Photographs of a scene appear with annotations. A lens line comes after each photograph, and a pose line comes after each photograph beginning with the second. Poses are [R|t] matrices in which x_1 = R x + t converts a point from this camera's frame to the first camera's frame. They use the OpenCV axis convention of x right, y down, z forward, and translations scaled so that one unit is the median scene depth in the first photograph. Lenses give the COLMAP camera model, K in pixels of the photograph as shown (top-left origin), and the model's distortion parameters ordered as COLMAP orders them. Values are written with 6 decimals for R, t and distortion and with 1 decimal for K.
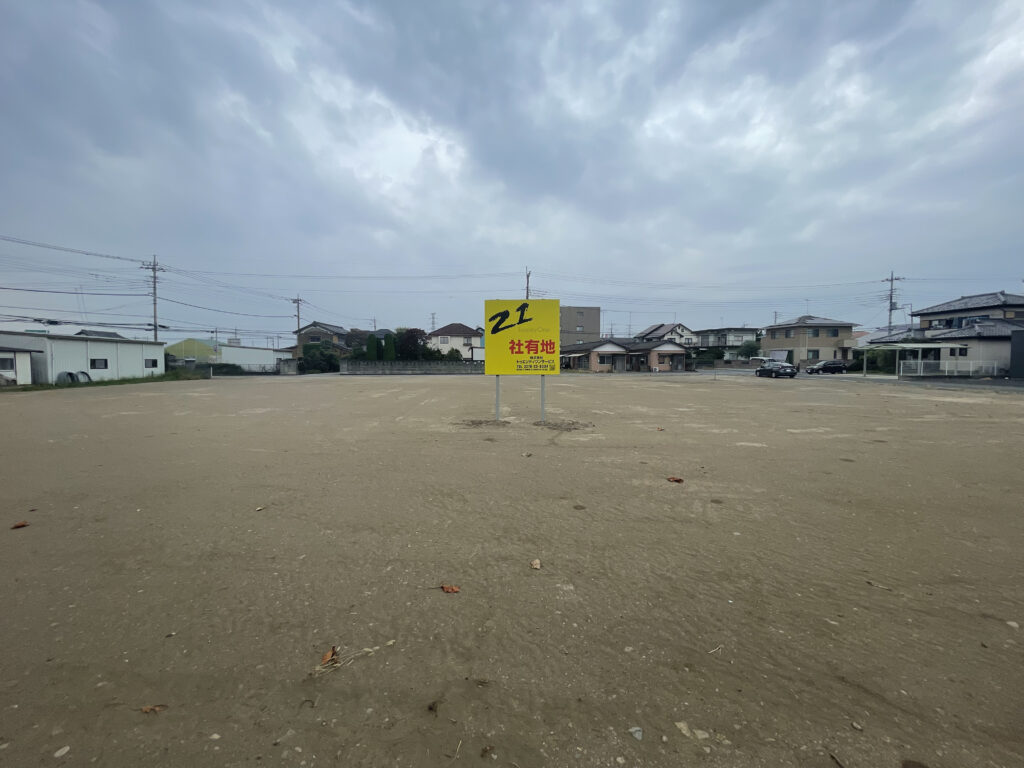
lens RADIAL K [[422.0, 0, 512.9], [0, 422.0, 395.6], [0, 0, 1]] dist [0.006844, 0.001722]
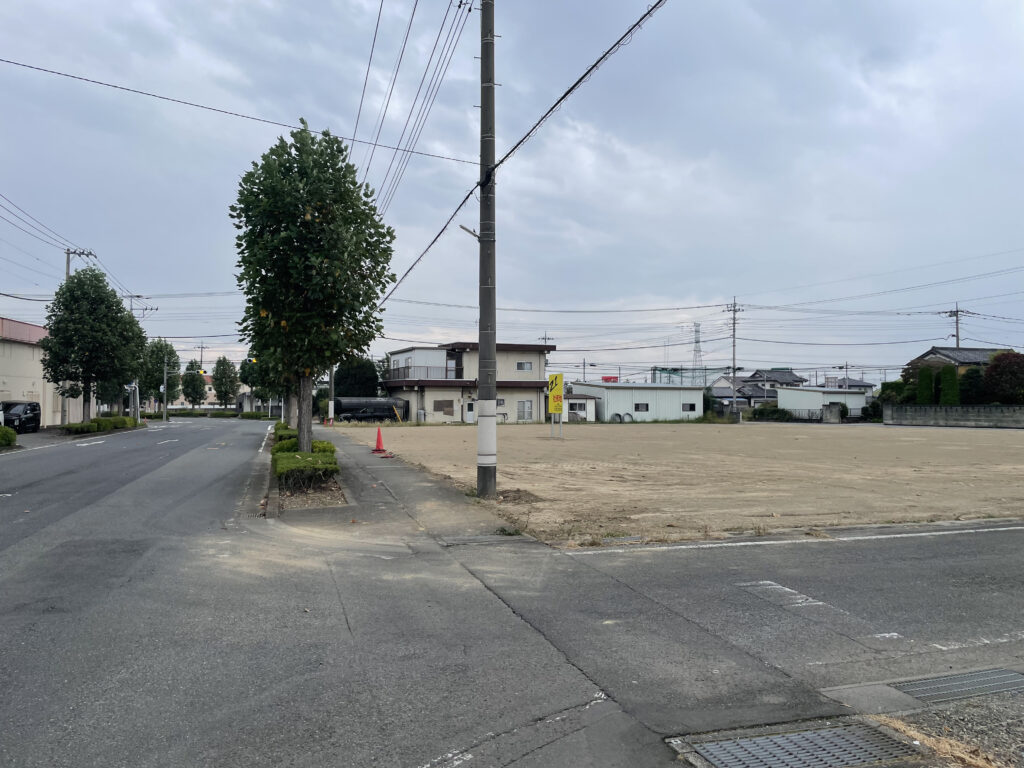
lens RADIAL K [[809.7, 0, 483.1], [0, 809.7, 405.5], [0, 0, 1]] dist [0.058634, -0.011931]
pose [[0.321344, 0.004029, -0.946954, 0.714743], [-0.081645, 0.996385, -0.023467, 0.007810], [0.943436, 0.084855, 0.320511, -0.112839]]
